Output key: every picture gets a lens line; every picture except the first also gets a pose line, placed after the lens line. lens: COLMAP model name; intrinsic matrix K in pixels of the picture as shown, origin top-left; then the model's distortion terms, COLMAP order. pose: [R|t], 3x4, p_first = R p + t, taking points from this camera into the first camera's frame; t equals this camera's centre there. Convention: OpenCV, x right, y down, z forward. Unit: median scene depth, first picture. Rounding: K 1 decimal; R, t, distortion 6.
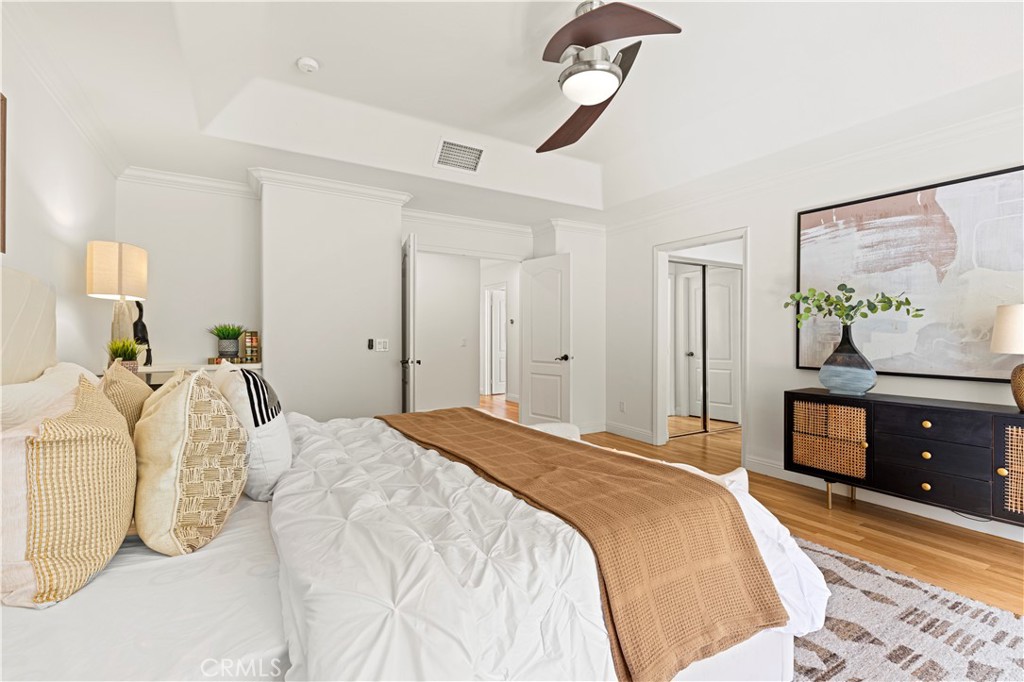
lens RADIAL K [[462.4, 0, 513.1], [0, 462.4, 338.8], [0, 0, 1]] dist [0.004505, -0.002925]
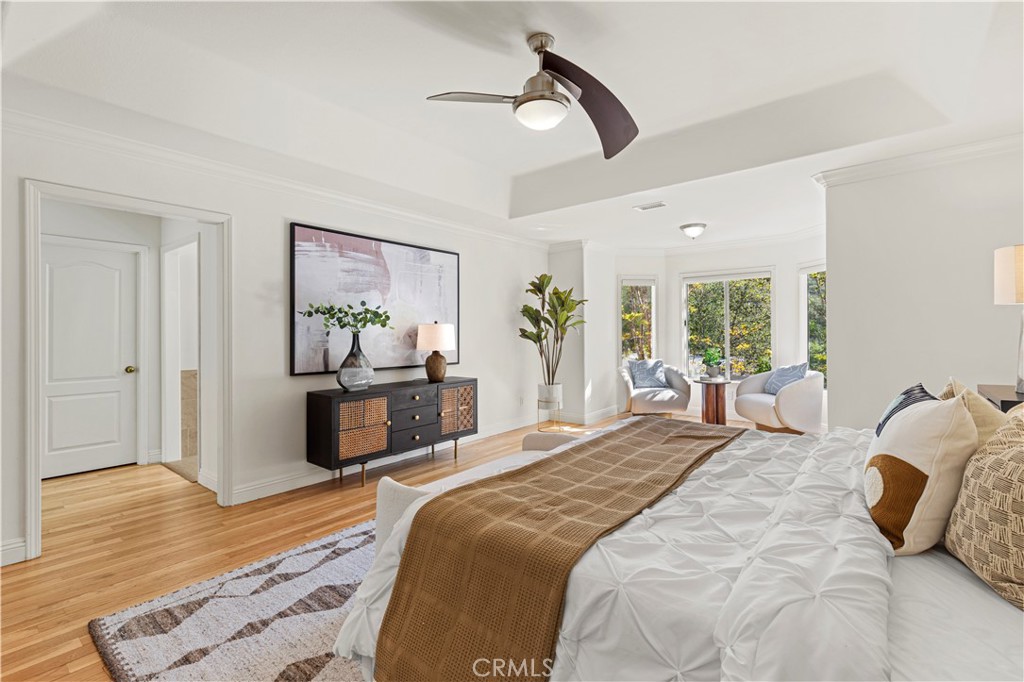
lens RADIAL K [[462.4, 0, 510.5], [0, 462.4, 331.3], [0, 0, 1]] dist [0.004505, -0.002925]
pose [[-0.341867, 0.000923, 0.939748, -0.594190], [0.012816, 0.999911, 0.003680, -0.036685], [-0.939661, 0.013302, -0.341849, 1.066981]]
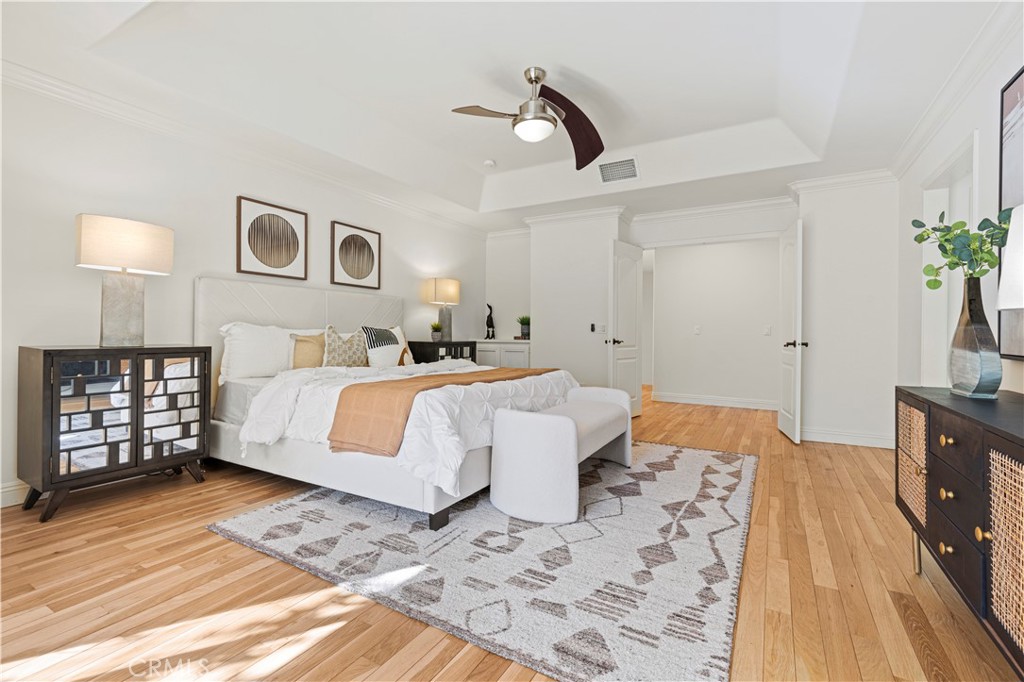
lens RADIAL K [[462.4, 0, 505.5], [0, 462.4, 336.3], [0, 0, 1]] dist [0.004505, -0.002925]
pose [[0.471112, 0.004928, -0.882060, 0.995624], [-0.012848, 0.999917, -0.001276, 0.055047], [0.881980, 0.011934, 0.471136, 0.212264]]
